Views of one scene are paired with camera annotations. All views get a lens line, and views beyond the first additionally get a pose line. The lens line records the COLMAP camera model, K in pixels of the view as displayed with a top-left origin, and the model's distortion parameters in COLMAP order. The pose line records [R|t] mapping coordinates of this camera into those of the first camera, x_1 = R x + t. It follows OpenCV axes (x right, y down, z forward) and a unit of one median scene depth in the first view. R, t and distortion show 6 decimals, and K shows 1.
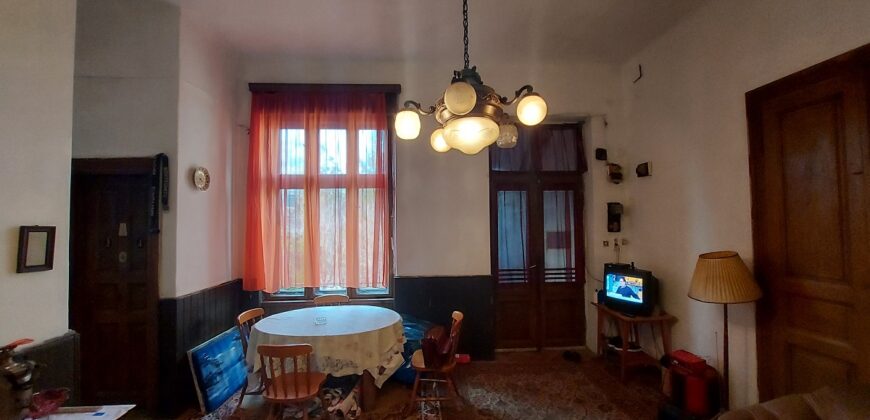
lens RADIAL K [[344.5, 0, 439.4], [0, 344.5, 209.7], [0, 0, 1]] dist [-0.019634, -0.000575]
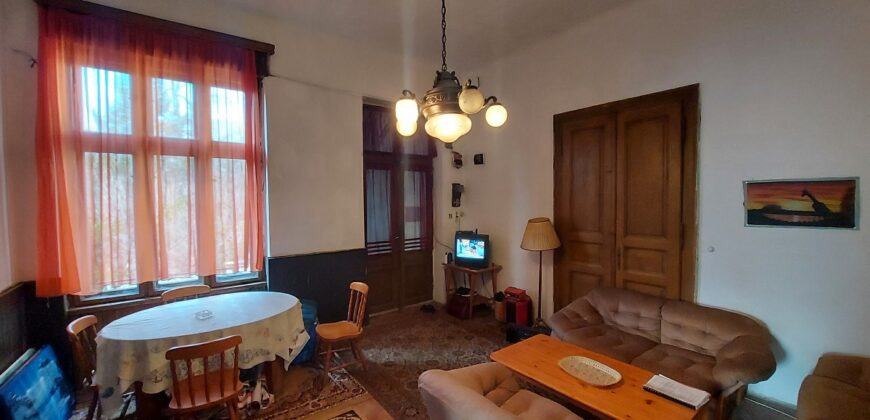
lens RADIAL K [[344.5, 0, 439.4], [0, 344.5, 209.7], [0, 0, 1]] dist [-0.019634, -0.000575]
pose [[0.818245, -0.016453, 0.574634, -0.296882], [-0.021087, 0.998059, 0.058603, 0.003337], [-0.574483, -0.060069, 0.816310, -0.003325]]
